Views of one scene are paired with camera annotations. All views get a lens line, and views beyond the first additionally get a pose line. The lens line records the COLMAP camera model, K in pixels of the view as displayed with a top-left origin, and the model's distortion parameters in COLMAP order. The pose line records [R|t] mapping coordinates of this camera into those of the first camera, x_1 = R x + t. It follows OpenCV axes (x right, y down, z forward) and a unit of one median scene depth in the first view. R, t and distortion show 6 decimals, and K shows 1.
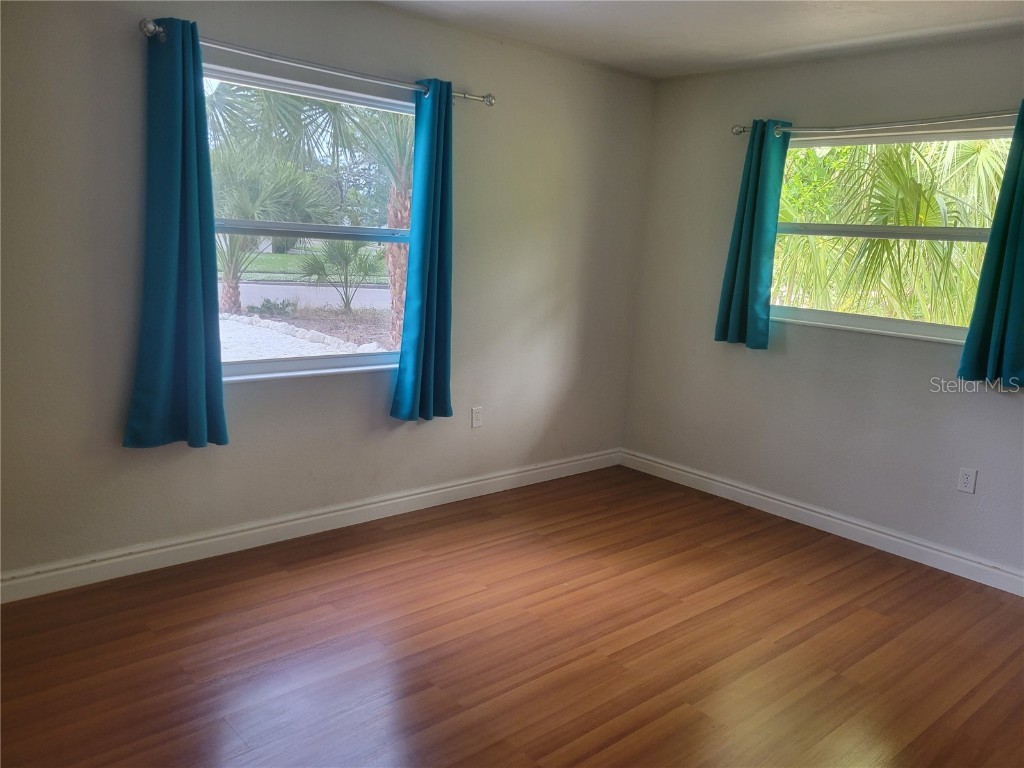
lens RADIAL K [[783.8, 0, 512.0], [0, 783.8, 384.0], [0, 0, 1]] dist [0.000063, -0.000372]
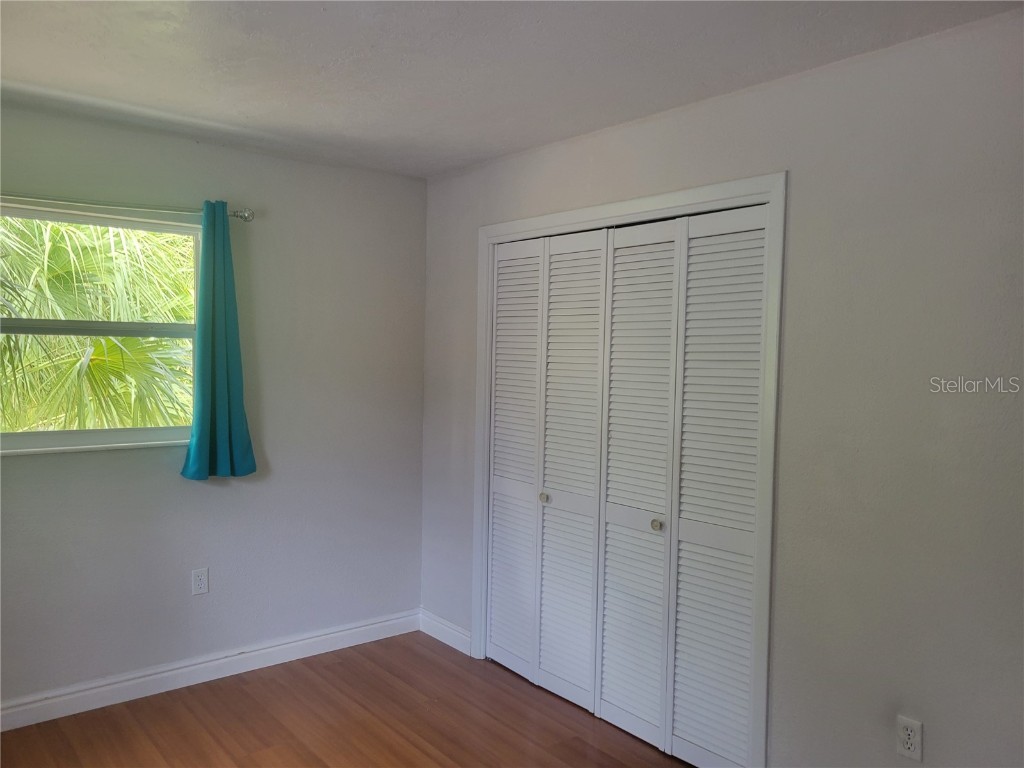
lens RADIAL K [[787.5, 0, 512.0], [0, 787.5, 384.0], [0, 0, 1]] dist [0.076765, 0.000529]
pose [[0.084497, -0.106156, 0.990753, -0.357107], [0.172590, 0.980839, 0.090375, -0.145129], [-0.981363, 0.163358, 0.101200, 0.512304]]
